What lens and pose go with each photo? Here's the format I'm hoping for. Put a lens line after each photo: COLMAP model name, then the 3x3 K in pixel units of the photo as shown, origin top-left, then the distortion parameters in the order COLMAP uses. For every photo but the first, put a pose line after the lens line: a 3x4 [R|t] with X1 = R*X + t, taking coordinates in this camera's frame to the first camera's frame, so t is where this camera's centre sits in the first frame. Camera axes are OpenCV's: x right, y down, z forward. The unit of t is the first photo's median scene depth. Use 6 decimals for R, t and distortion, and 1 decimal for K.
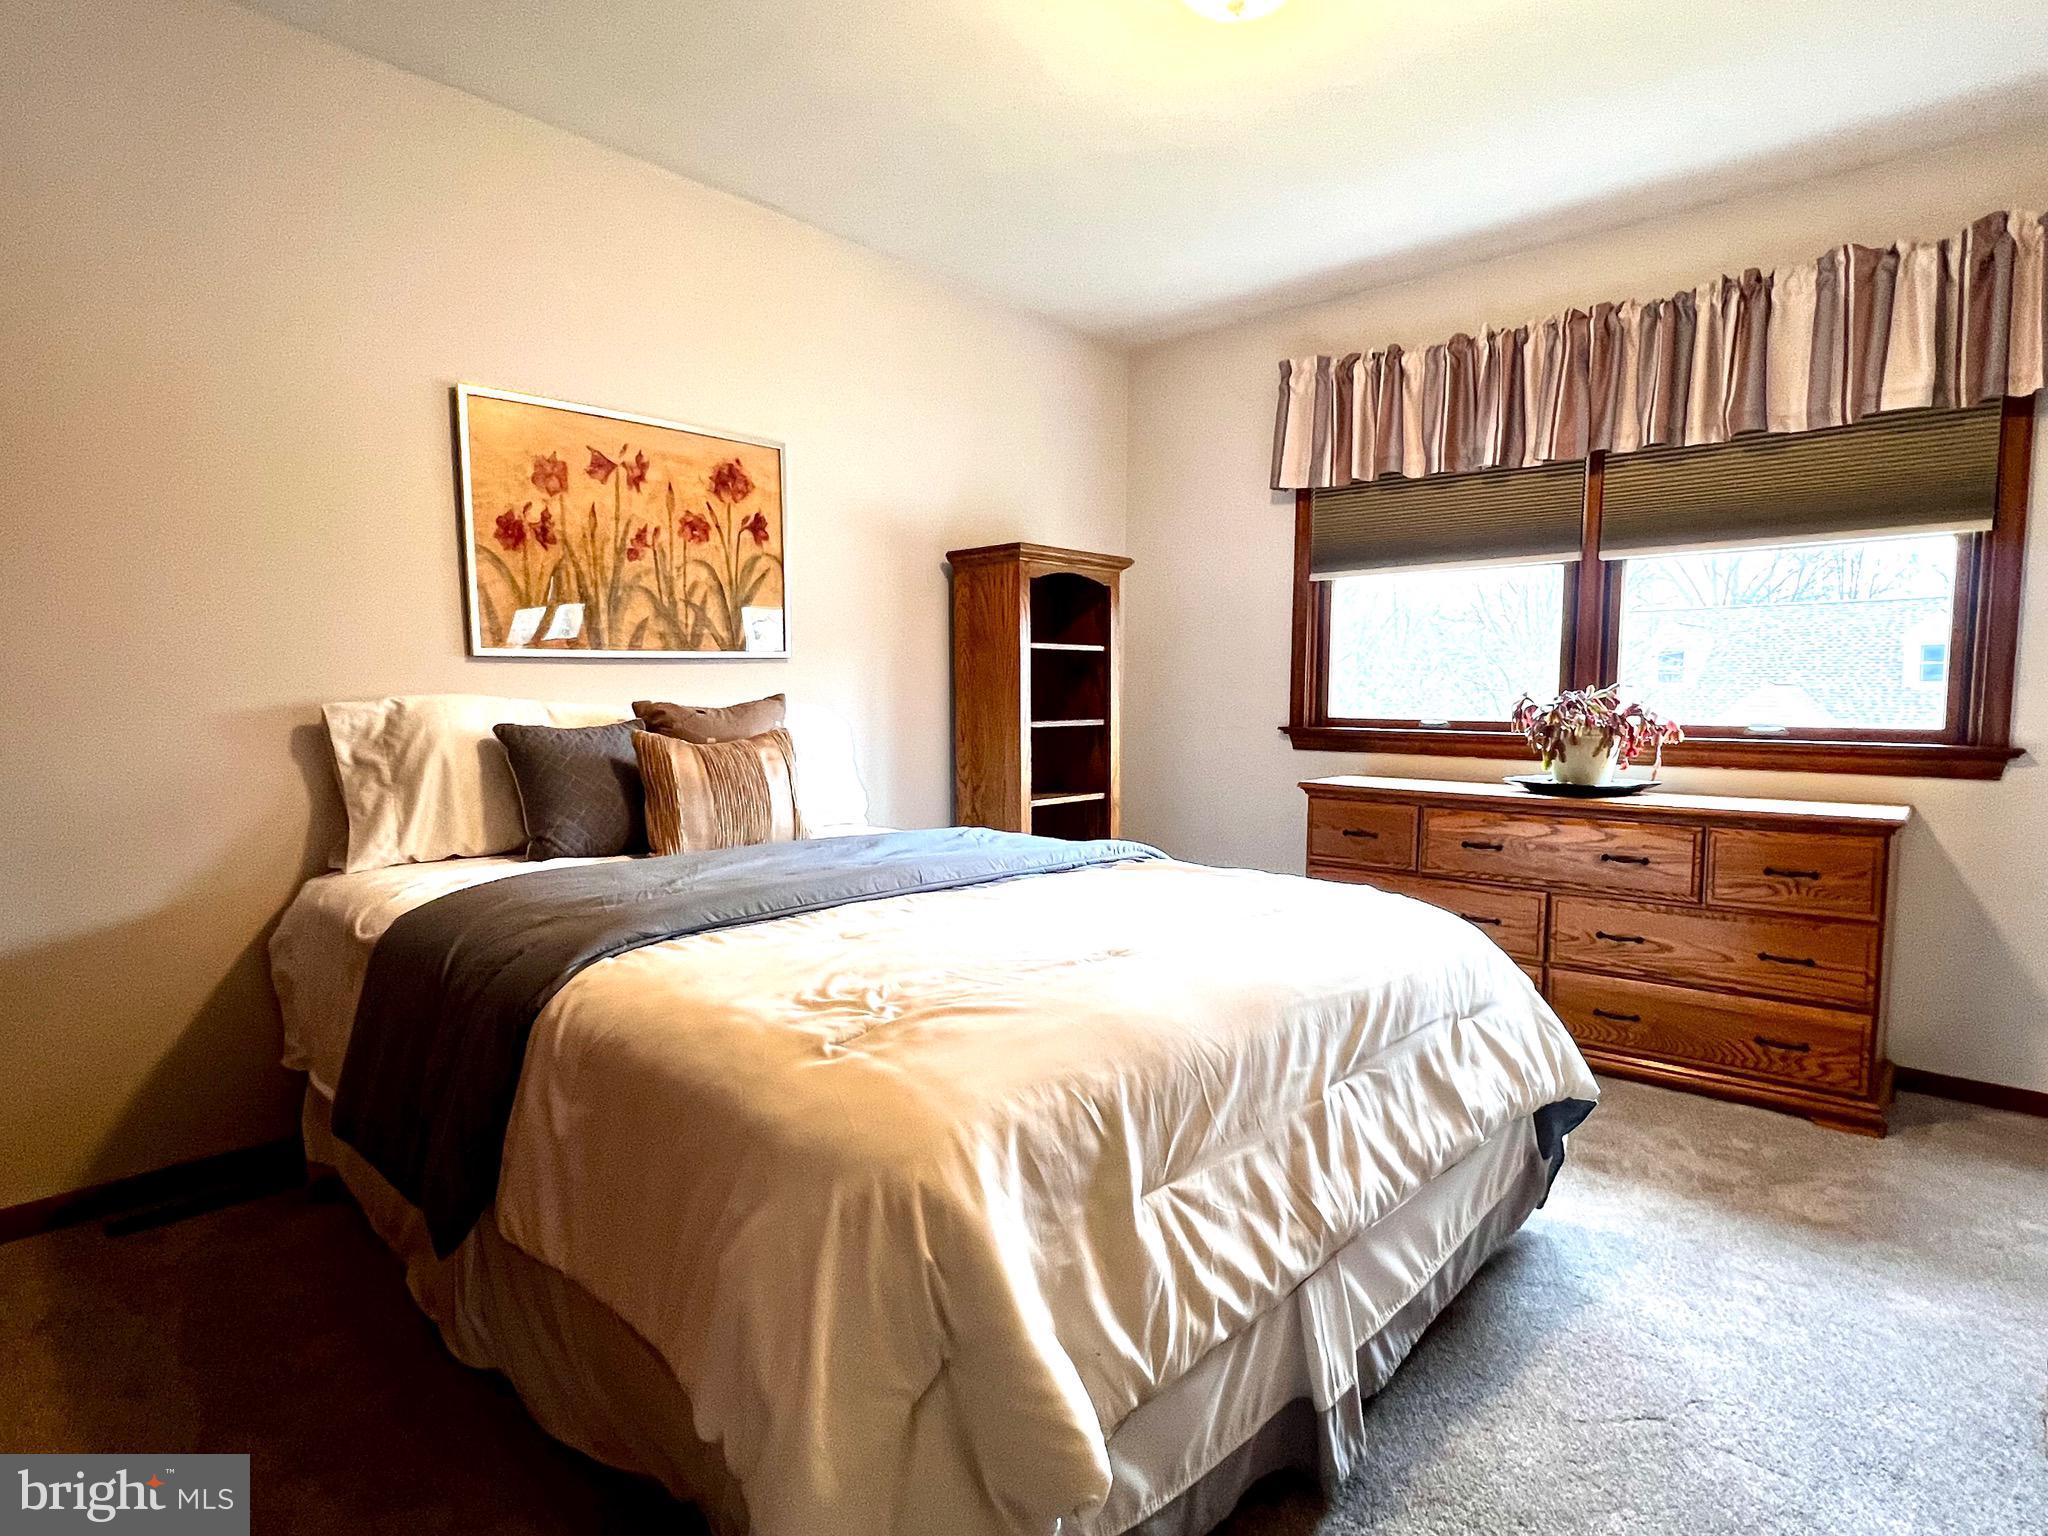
lens RADIAL K [[1108.8, 0, 1014.0], [0, 1108.8, 777.7], [0, 0, 1]] dist [0.000239, -0.000170]
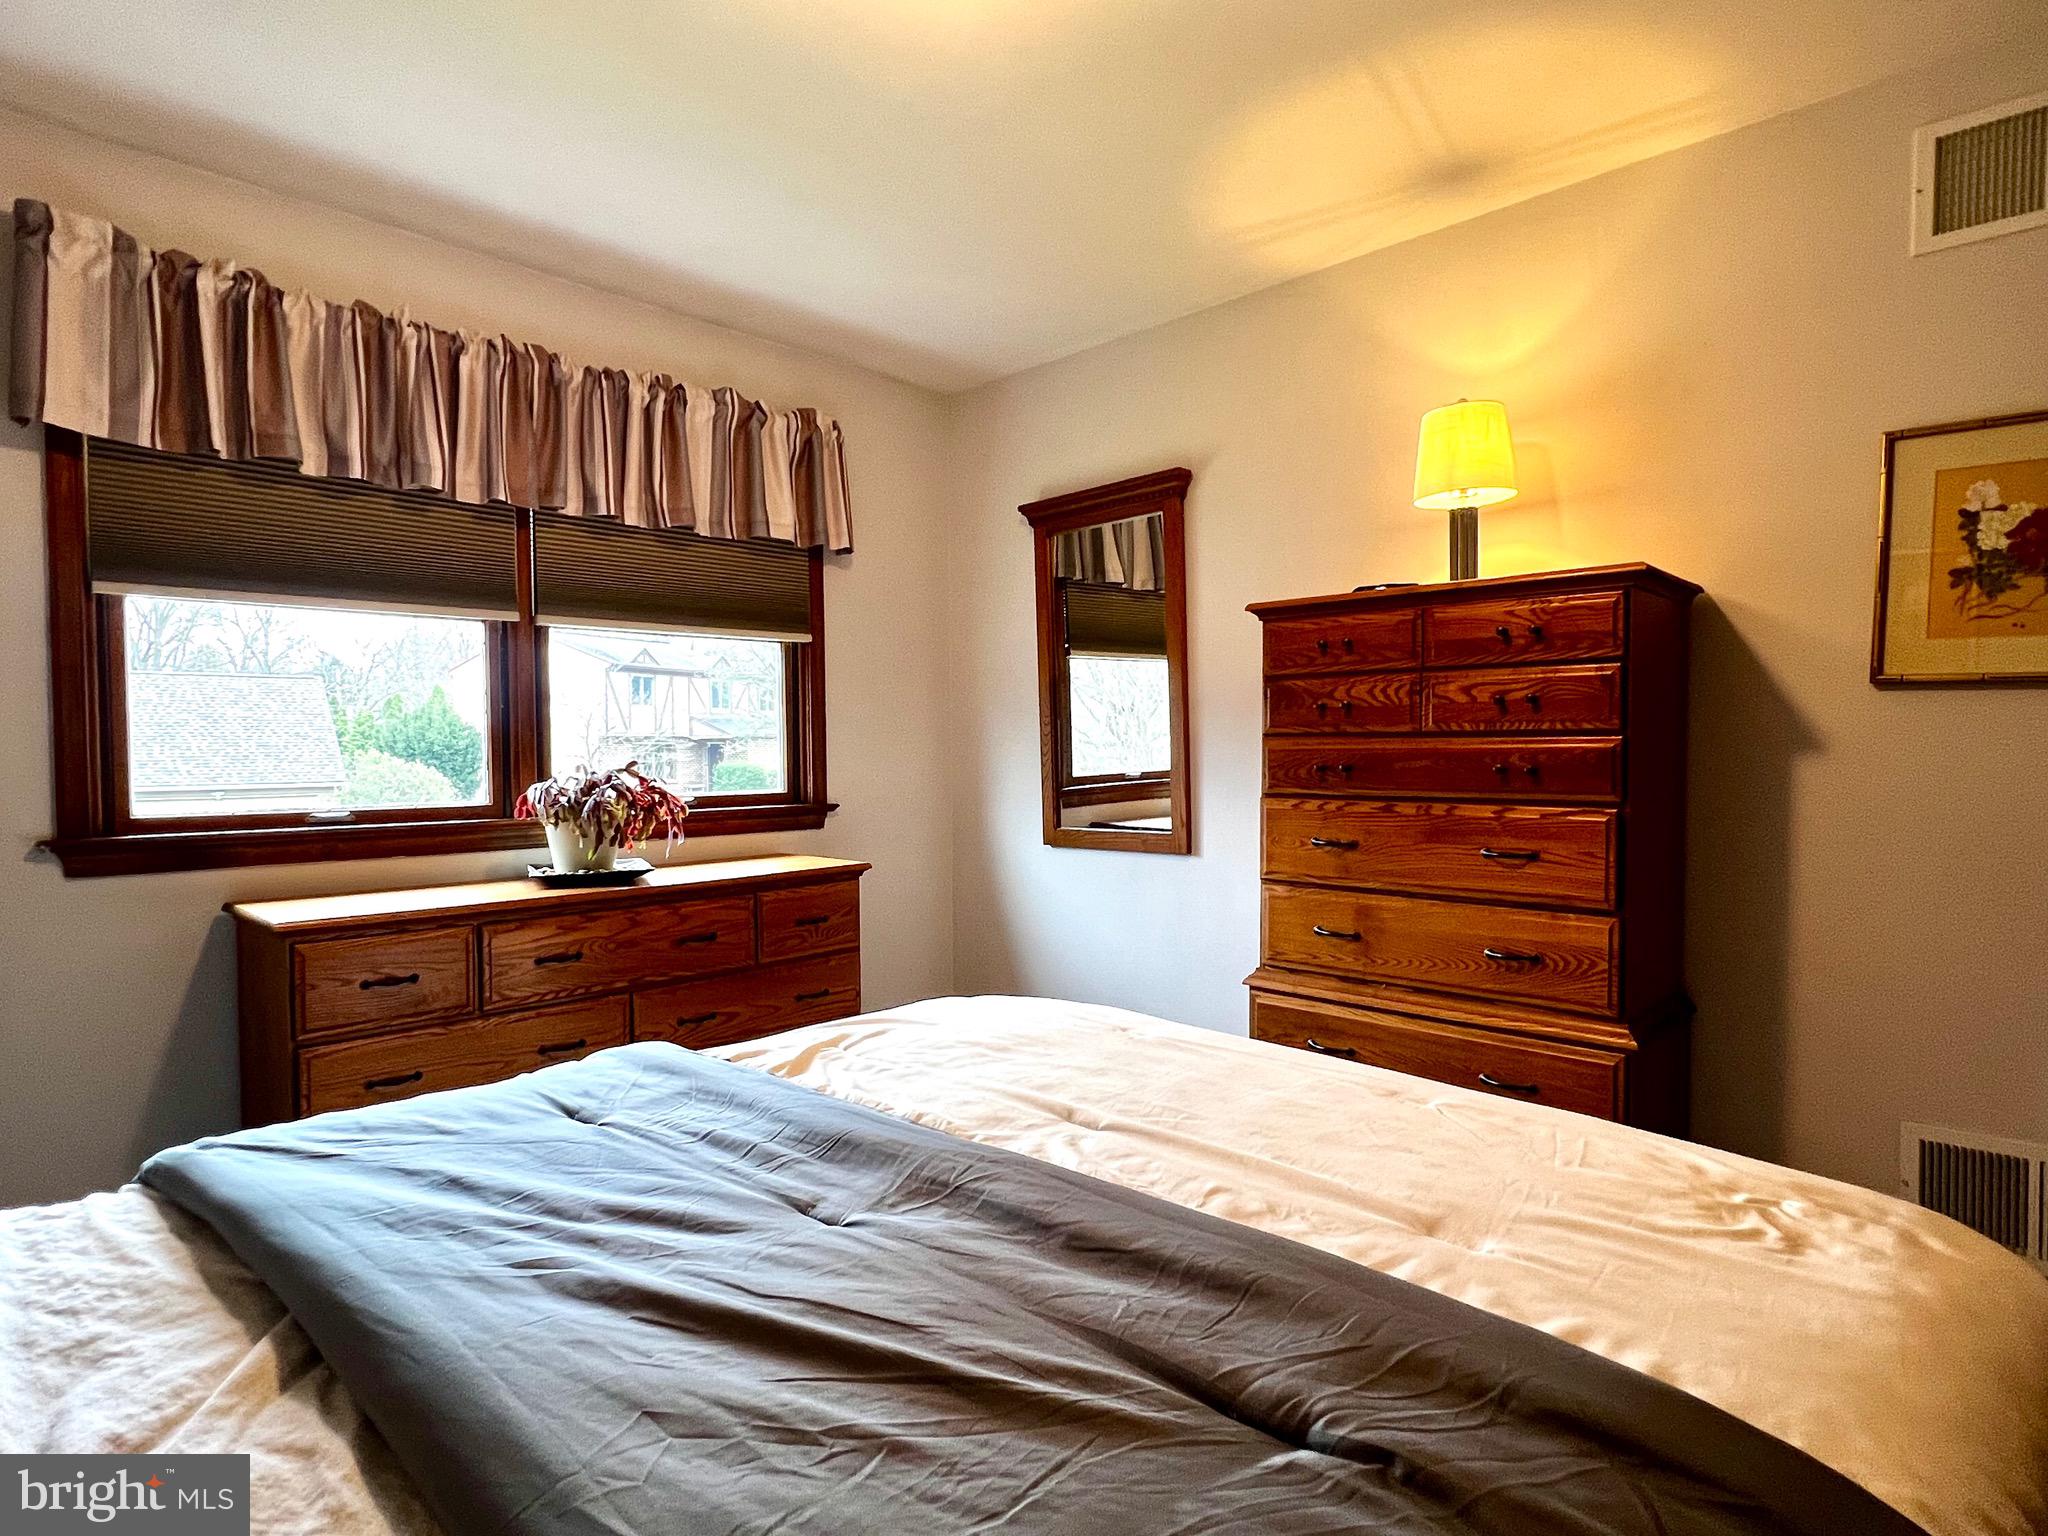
lens RADIAL K [[1108.8, 0, 1014.0], [0, 1108.8, 777.7], [0, 0, 1]] dist [0.000239, -0.000170]
pose [[0.035807, -0.034749, 0.998754, -0.368474], [0.083848, 0.995976, 0.031646, -0.066809], [-0.995835, 0.082611, 0.038576, 0.583571]]
